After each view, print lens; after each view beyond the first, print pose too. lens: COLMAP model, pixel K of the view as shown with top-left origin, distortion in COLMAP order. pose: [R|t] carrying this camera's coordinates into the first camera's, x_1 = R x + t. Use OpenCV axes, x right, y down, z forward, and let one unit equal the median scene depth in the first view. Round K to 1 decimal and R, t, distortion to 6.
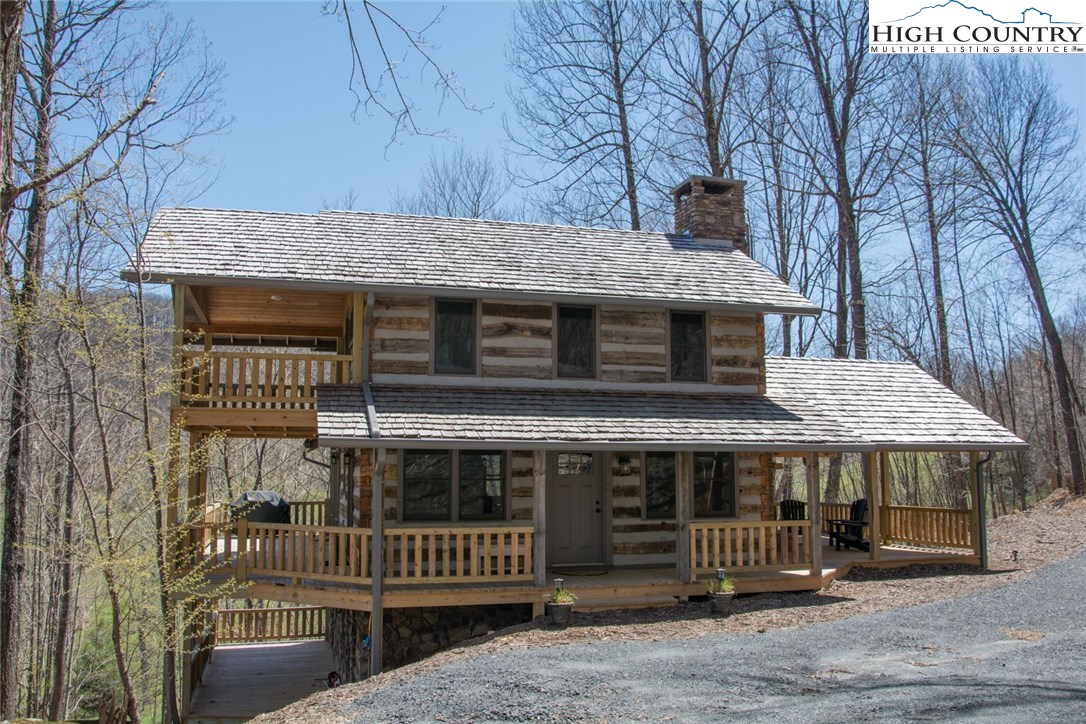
lens RADIAL K [[972.9, 0, 575.2], [0, 972.9, 363.1], [0, 0, 1]] dist [-0.149273, 0.163969]
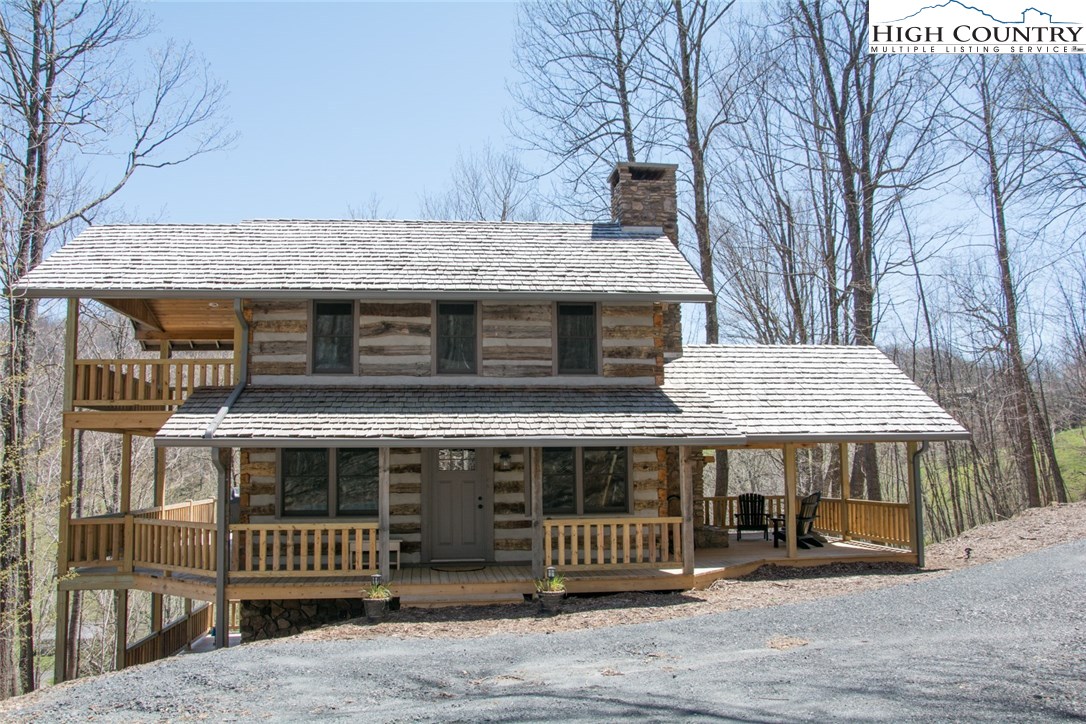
lens RADIAL K [[972.9, 0, 575.2], [0, 972.9, 363.1], [0, 0, 1]] dist [-0.149273, 0.163969]
pose [[0.986643, -0.027738, -0.160518, 0.285636], [0.029239, 0.999548, 0.006999, 0.000460], [0.160252, -0.011599, 0.987008, 0.033065]]
